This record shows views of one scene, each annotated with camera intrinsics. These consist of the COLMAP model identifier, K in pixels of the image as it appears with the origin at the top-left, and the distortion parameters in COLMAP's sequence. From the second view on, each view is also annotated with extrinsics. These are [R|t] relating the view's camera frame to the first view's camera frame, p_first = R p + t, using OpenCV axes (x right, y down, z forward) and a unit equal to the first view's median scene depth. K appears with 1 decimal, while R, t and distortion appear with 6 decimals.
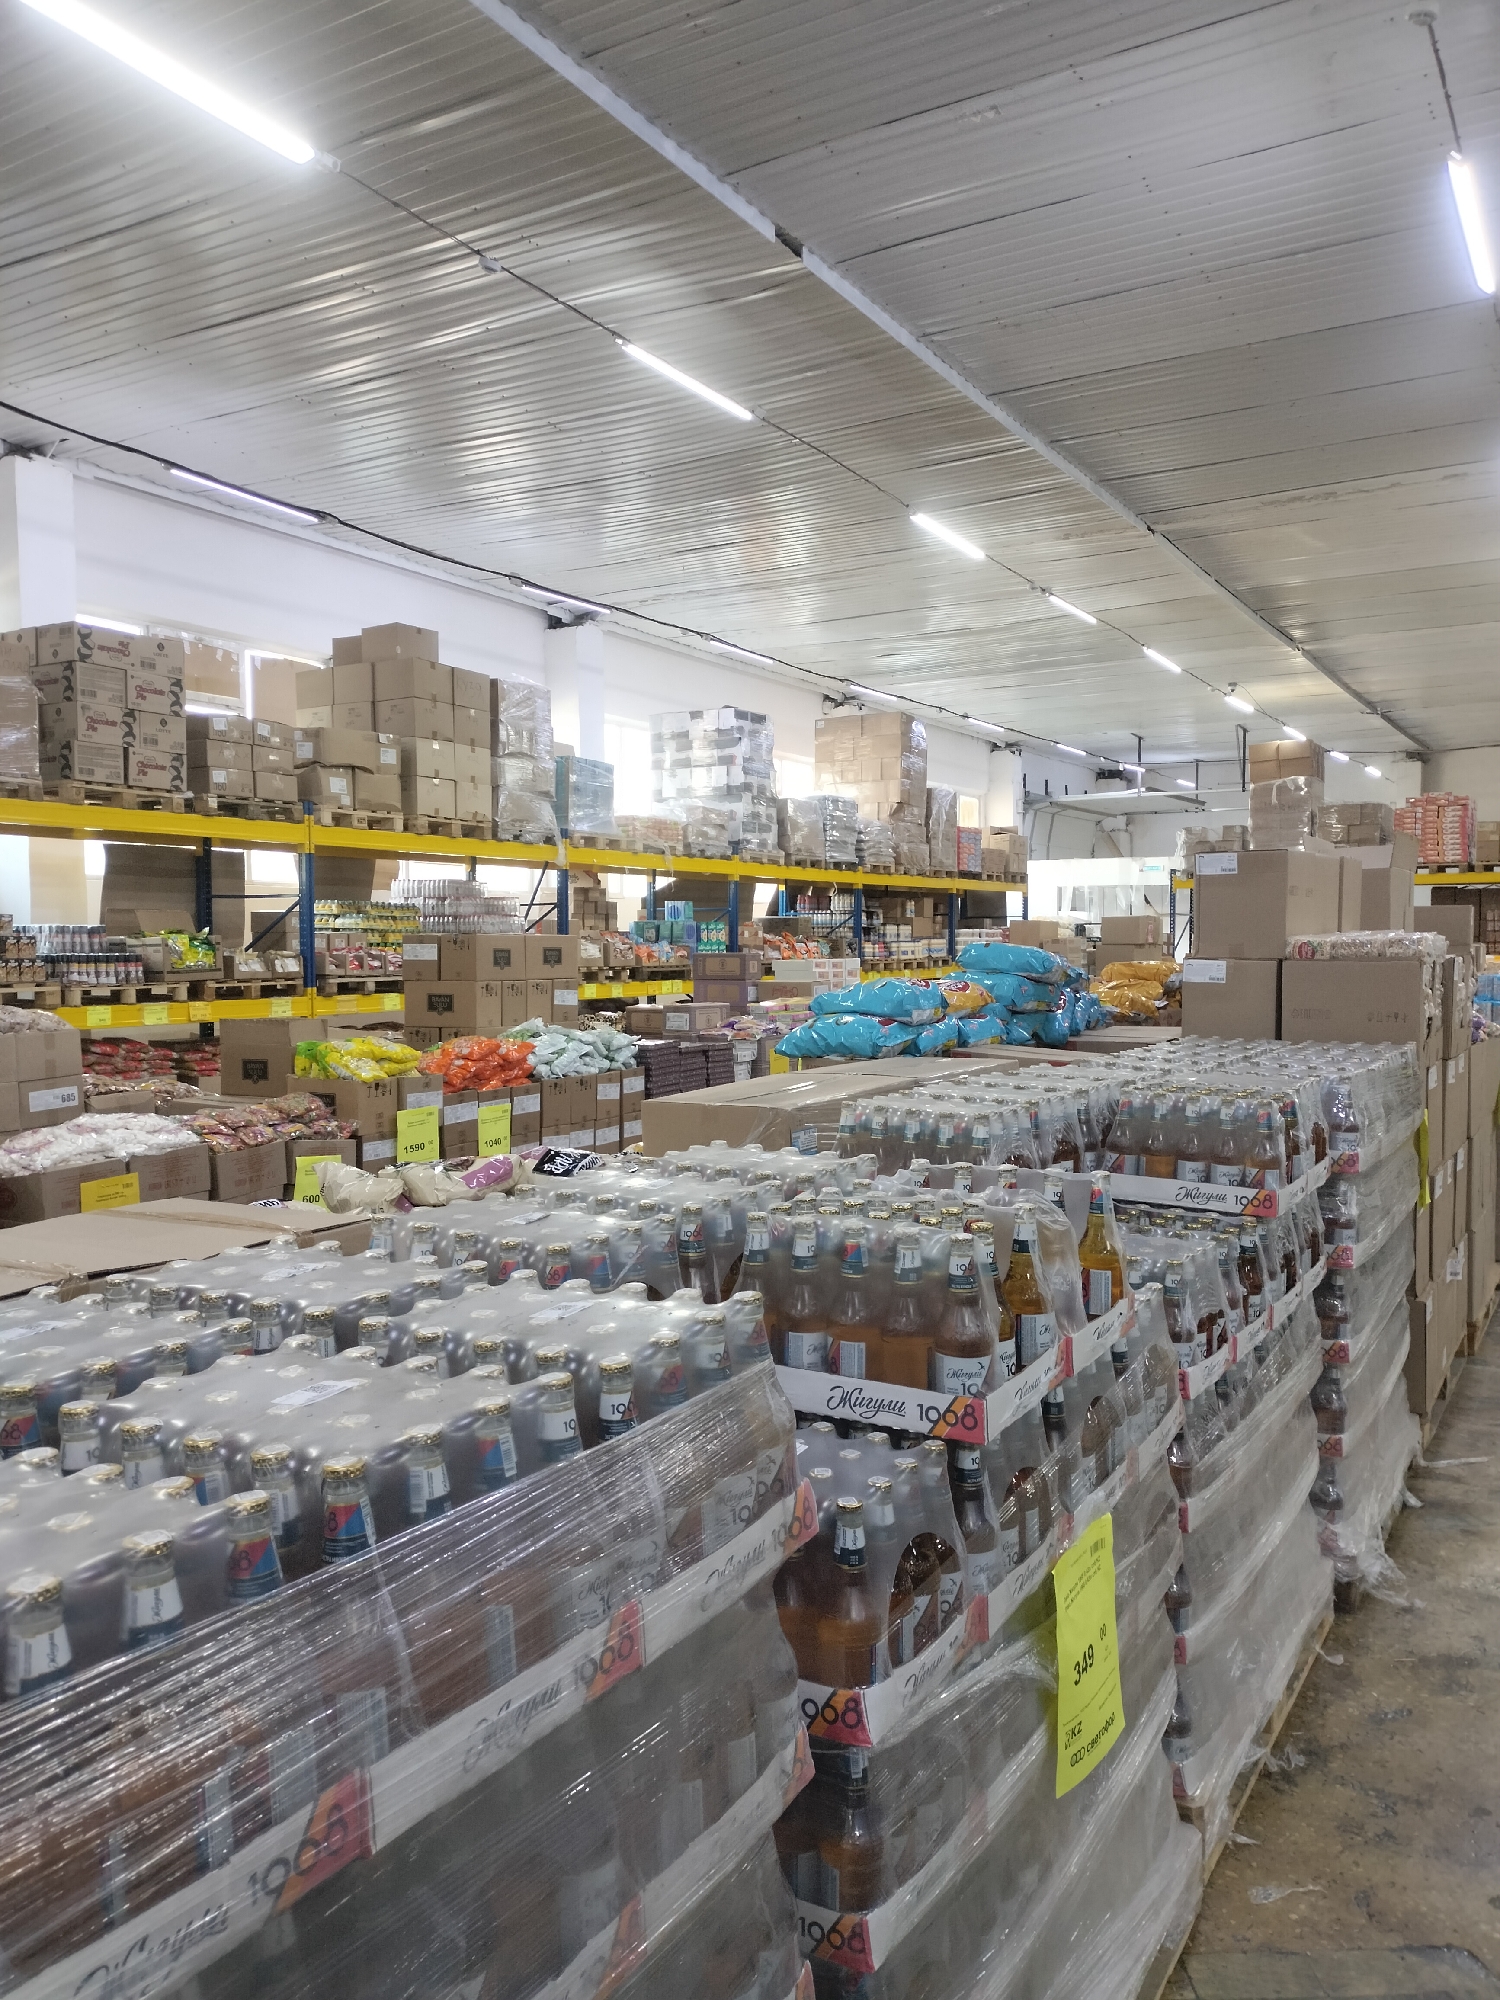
lens RADIAL K [[1537.0, 0, 750.3], [0, 1537.0, 1001.7], [0, 0, 1]] dist [0.028599, -0.023174]
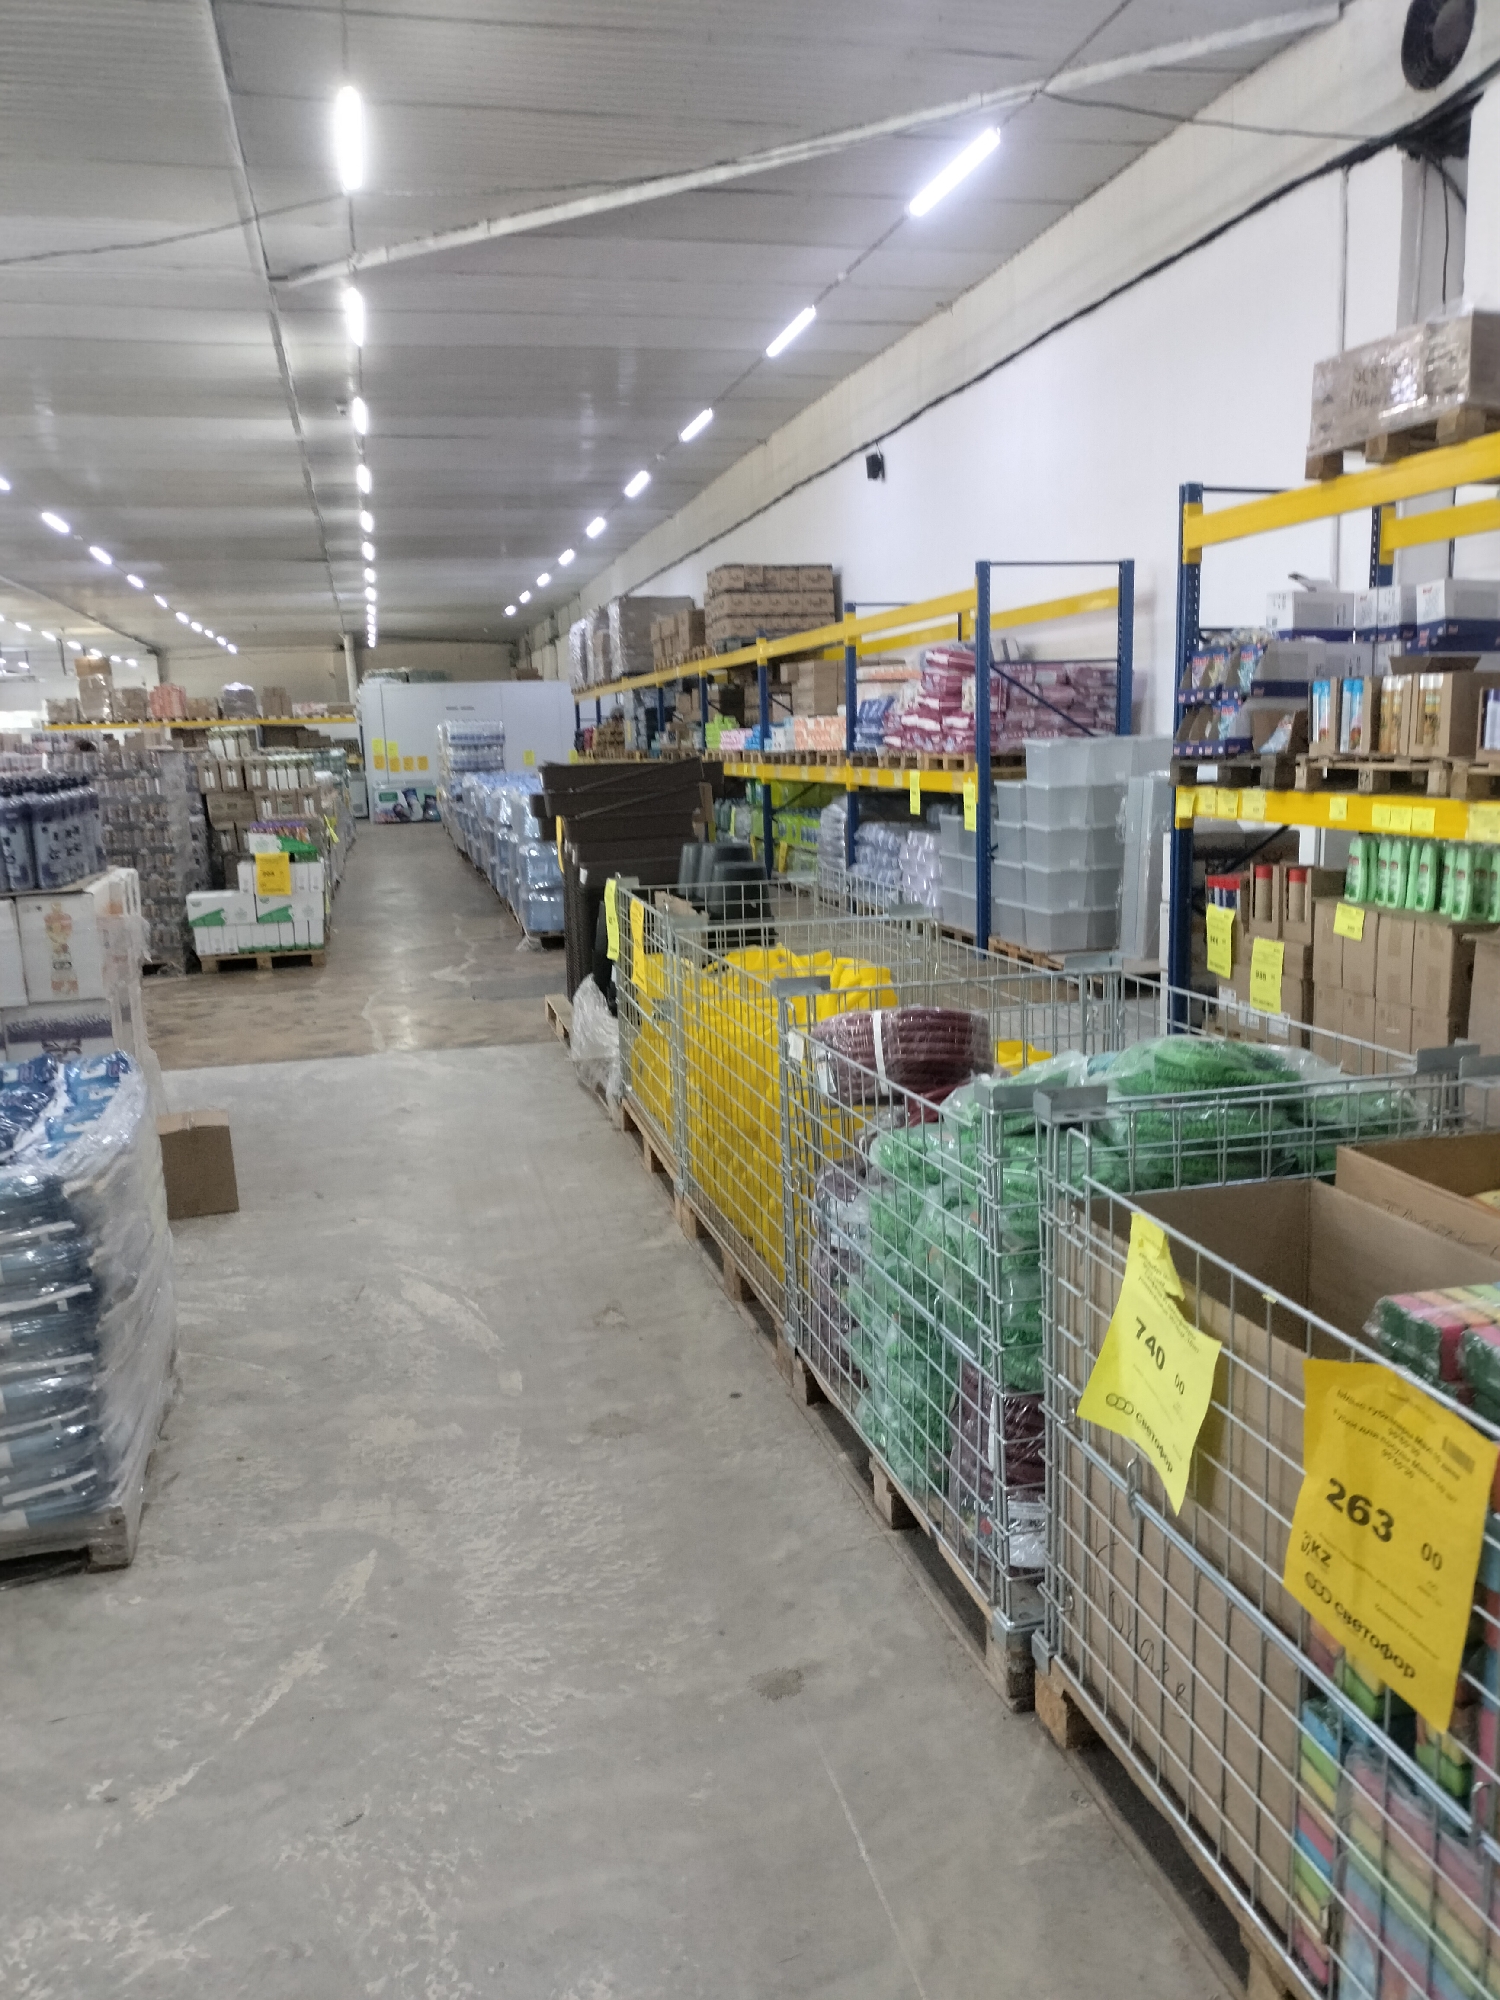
lens RADIAL K [[1537.0, 0, 751.6], [0, 1537.0, 1002.3], [0, 0, 1]] dist [0.028599, -0.023174]
pose [[0.723188, -0.127391, 0.678801, -0.471000], [0.055349, 0.990371, 0.126895, 0.074301], [-0.688430, -0.054198, 0.723275, -1.112298]]
